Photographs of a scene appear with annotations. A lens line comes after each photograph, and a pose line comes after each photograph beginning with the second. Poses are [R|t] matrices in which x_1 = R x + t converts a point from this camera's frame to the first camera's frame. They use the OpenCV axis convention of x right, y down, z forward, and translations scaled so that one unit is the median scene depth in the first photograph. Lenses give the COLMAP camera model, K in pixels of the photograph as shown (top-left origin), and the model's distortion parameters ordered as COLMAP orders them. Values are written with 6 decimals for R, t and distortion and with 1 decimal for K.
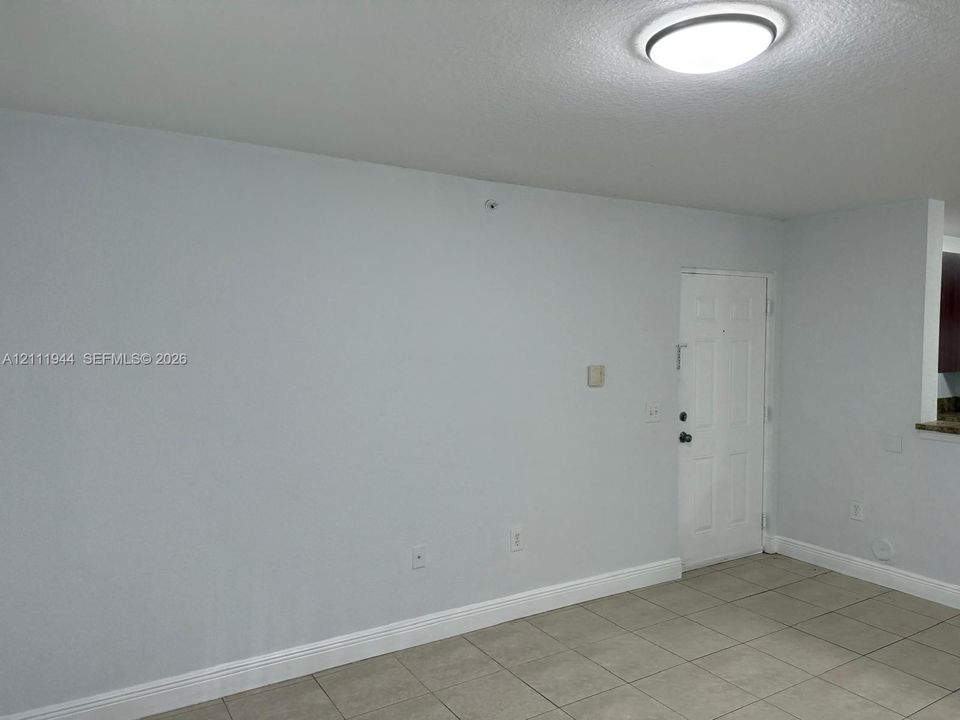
lens RADIAL K [[676.1, 0, 474.4], [0, 676.1, 351.1], [0, 0, 1]] dist [0.038685, -0.049154]
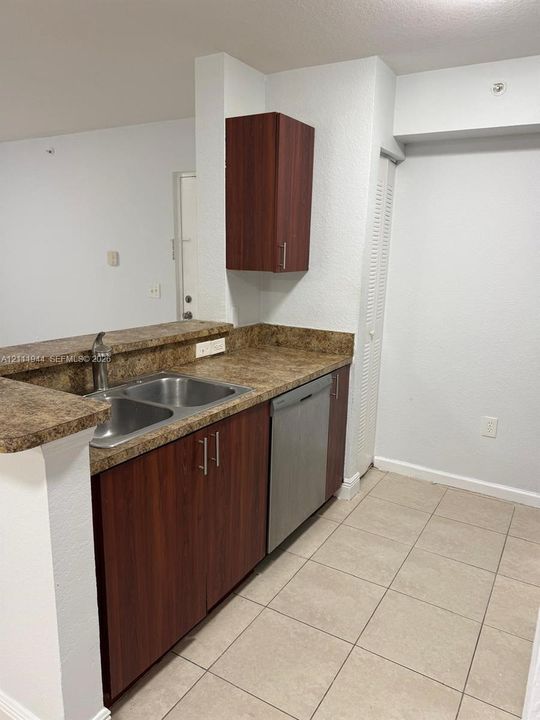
lens RADIAL K [[507.1, 0, 272.3], [0, 507.1, 363.9], [0, 0, 1]] dist [0.038685, -0.049154]
pose [[0.465746, 0.203632, -0.861171, 1.340505], [-0.050586, 0.977699, 0.203829, 0.016913], [0.883472, -0.051370, 0.465660, 0.770187]]
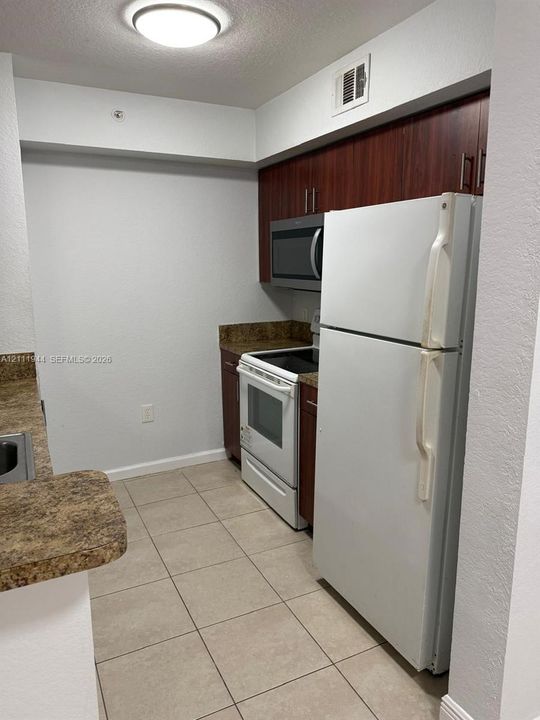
lens RADIAL K [[507.1, 0, 270.7], [0, 507.1, 355.9], [0, 0, 1]] dist [0.038685, -0.049154]
pose [[0.995508, 0.010514, -0.094091, 1.123232], [0.004780, 0.986966, 0.160855, 0.015260], [0.094556, -0.160582, 0.982483, 0.585325]]
